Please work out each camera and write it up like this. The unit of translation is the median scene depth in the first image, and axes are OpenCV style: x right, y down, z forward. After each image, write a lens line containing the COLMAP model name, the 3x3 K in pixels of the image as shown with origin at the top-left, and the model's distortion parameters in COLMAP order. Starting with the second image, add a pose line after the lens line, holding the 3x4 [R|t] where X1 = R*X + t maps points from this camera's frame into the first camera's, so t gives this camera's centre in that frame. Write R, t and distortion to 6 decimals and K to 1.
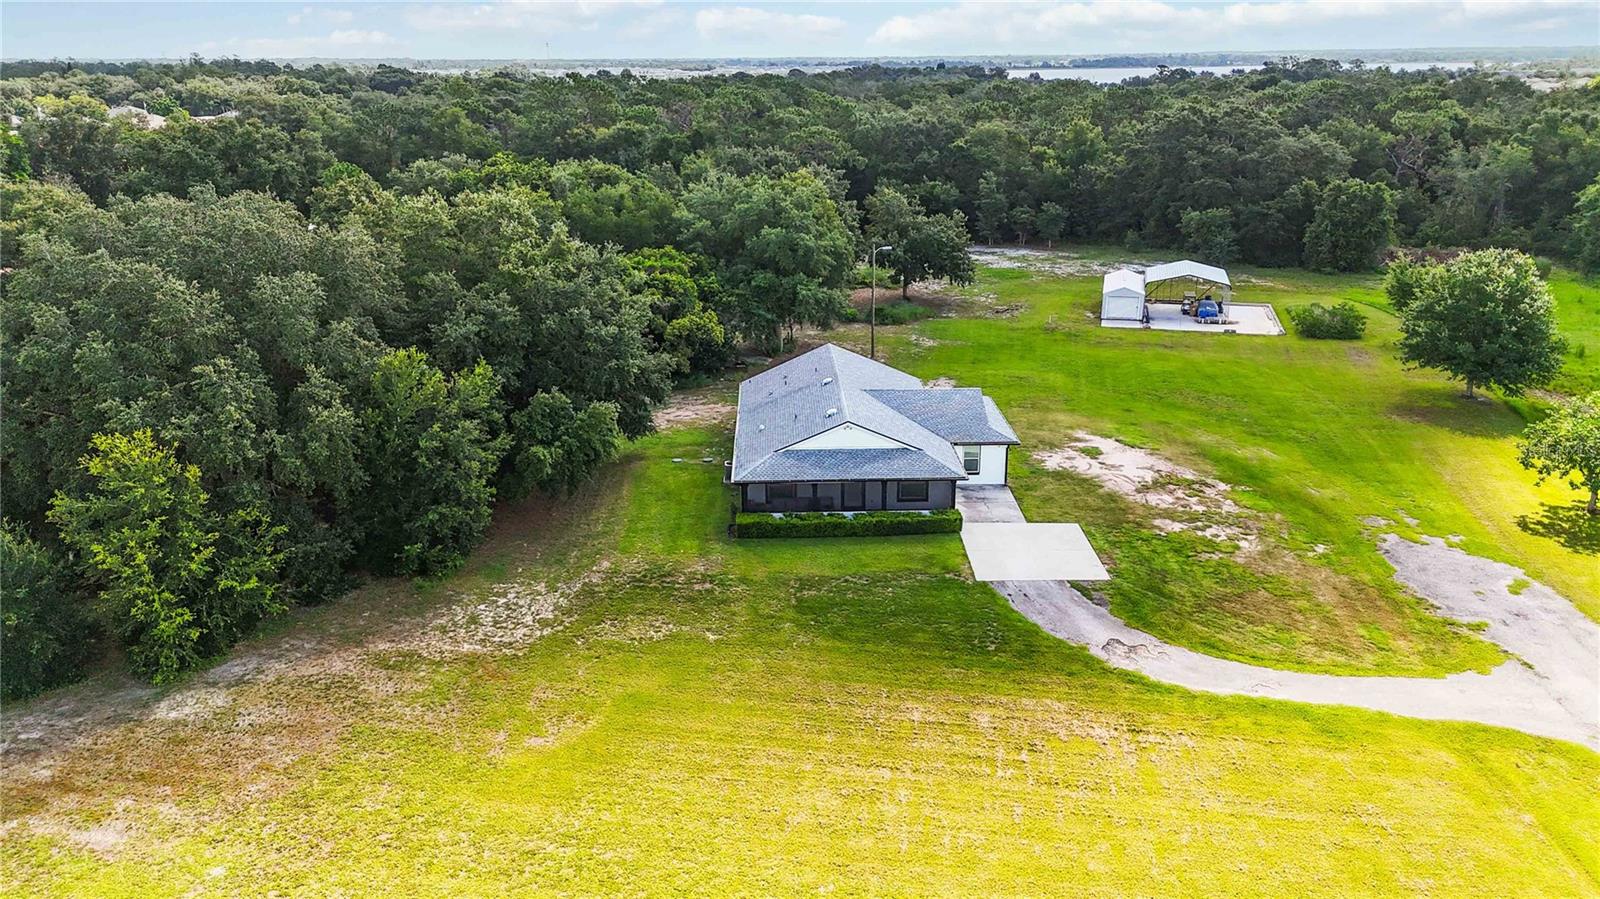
lens RADIAL K [[1180.4, 0, 800.0], [0, 1180.4, 449.5], [0, 0, 1]] dist [0.096286, -0.094611]
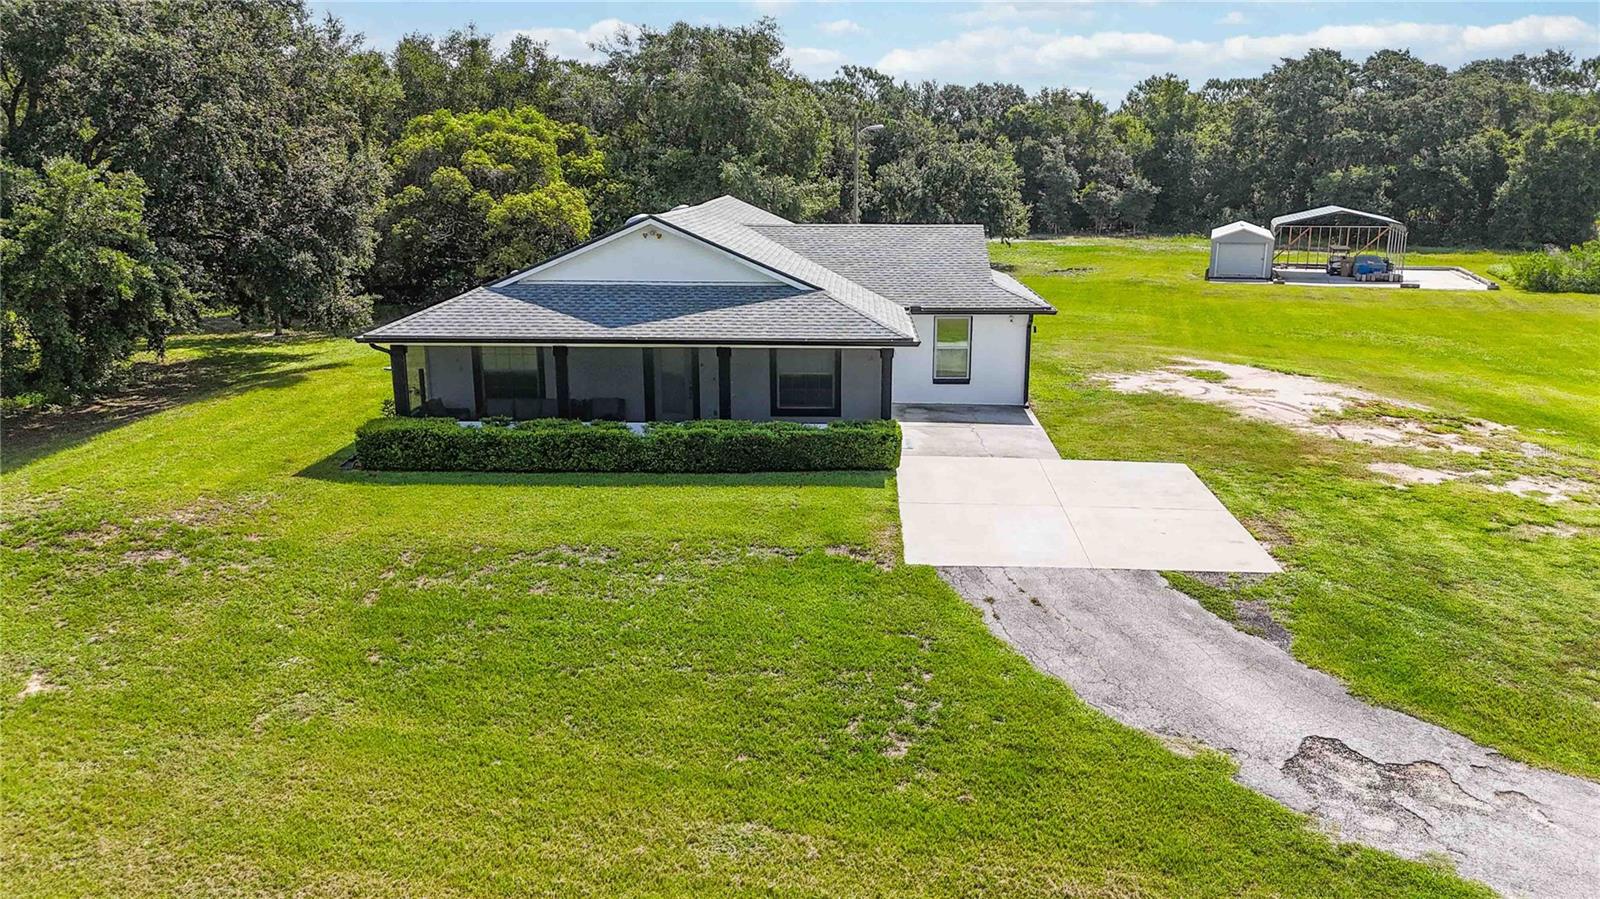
lens RADIAL K [[1197.5, 0, 803.9], [0, 1197.5, 419.0], [0, 0, 1]] dist [0.046647, -0.000306]
pose [[0.997543, 0.018990, -0.067437, 0.088122], [-0.026257, 0.993742, -0.108569, 0.066411], [0.064954, 0.110073, 0.991799, 0.390279]]
